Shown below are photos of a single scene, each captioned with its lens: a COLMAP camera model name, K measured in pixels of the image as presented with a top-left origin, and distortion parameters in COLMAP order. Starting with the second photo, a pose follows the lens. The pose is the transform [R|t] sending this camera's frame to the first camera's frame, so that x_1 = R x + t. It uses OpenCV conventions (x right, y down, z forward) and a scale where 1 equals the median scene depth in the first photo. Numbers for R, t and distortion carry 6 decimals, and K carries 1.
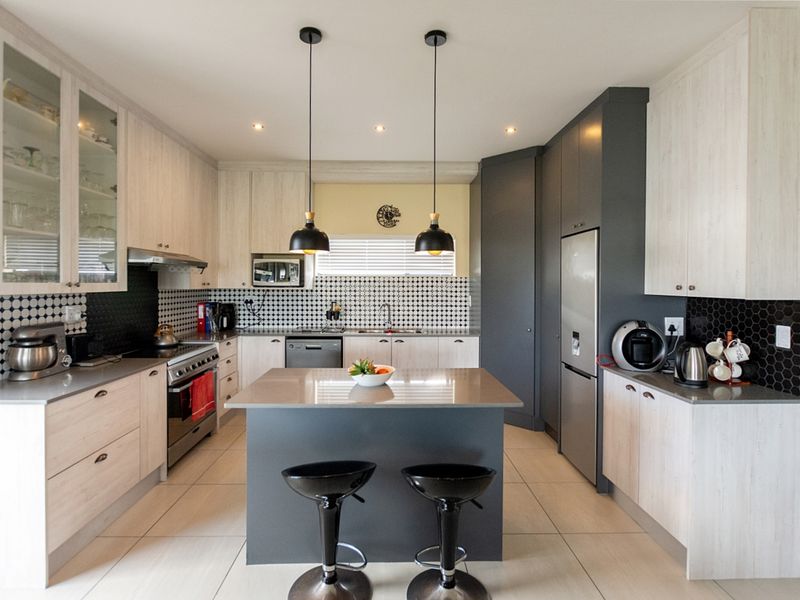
lens RADIAL K [[405.6, 0, 398.3], [0, 405.6, 286.5], [0, 0, 1]] dist [0.002902, 0.000598]
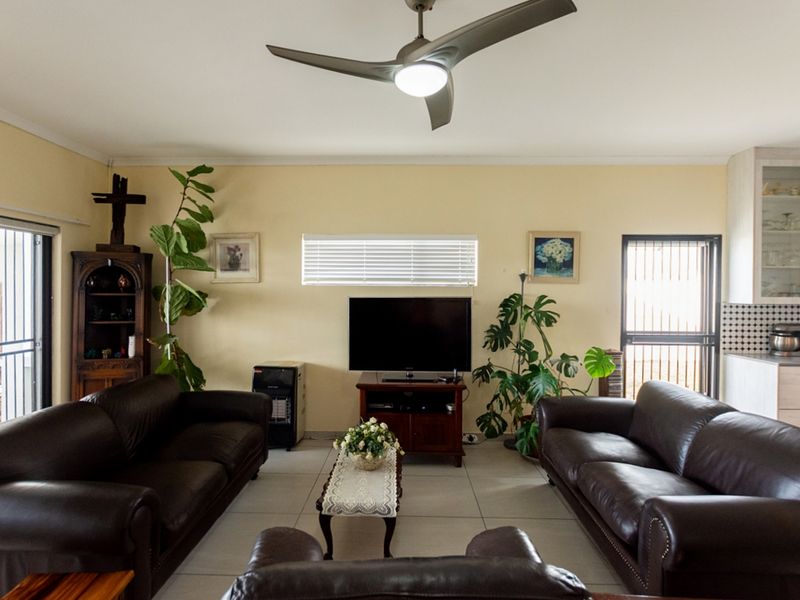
lens RADIAL K [[407.2, 0, 397.1], [0, 407.2, 296.0], [0, 0, 1]] dist [-0.000762, 0.000377]
pose [[-0.049593, 0.003575, -0.998763, 0.639529], [-0.014820, 0.999881, 0.004315, 0.001744], [0.998660, 0.015016, -0.049534, -0.373558]]
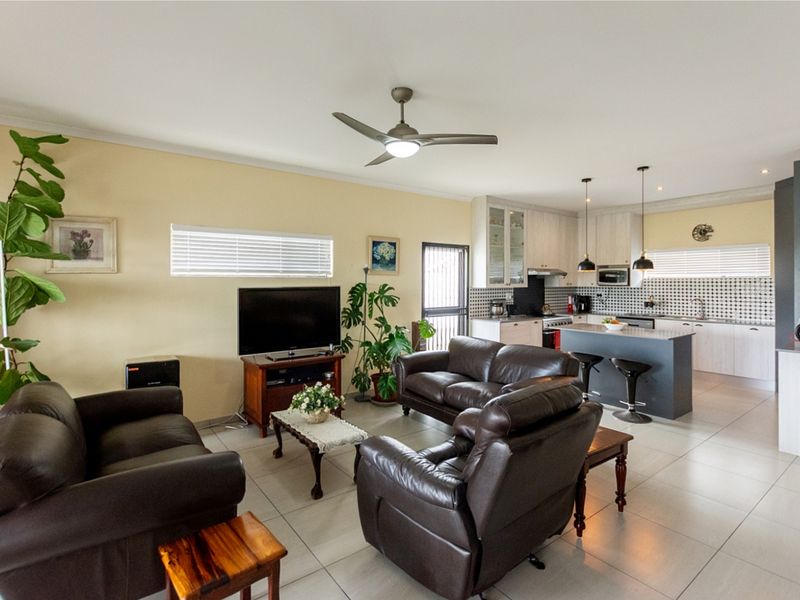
lens RADIAL K [[405.6, 0, 398.3], [0, 405.6, 286.5], [0, 0, 1]] dist [0.002902, 0.000598]
pose [[0.571775, 0.006013, -0.820389, 0.802510], [-0.004403, 0.999981, 0.004261, 0.000933], [0.820399, 0.001176, 0.571790, -0.920085]]
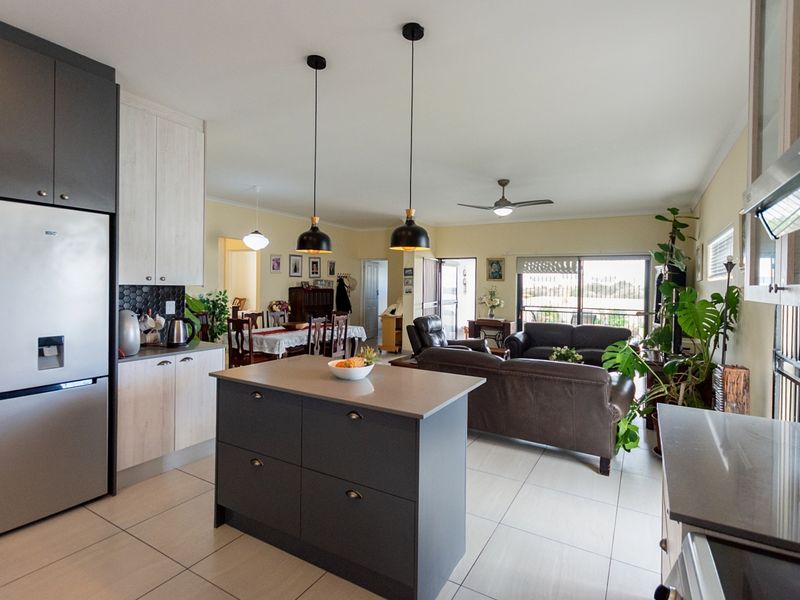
lens RADIAL K [[405.6, 0, 398.3], [0, 405.6, 286.5], [0, 0, 1]] dist [0.002902, 0.000598]
pose [[-0.848125, -0.017635, 0.529503, -0.532022], [-0.014839, 0.999844, 0.009531, 0.004782], [-0.529588, 0.000227, -0.848255, 1.388383]]
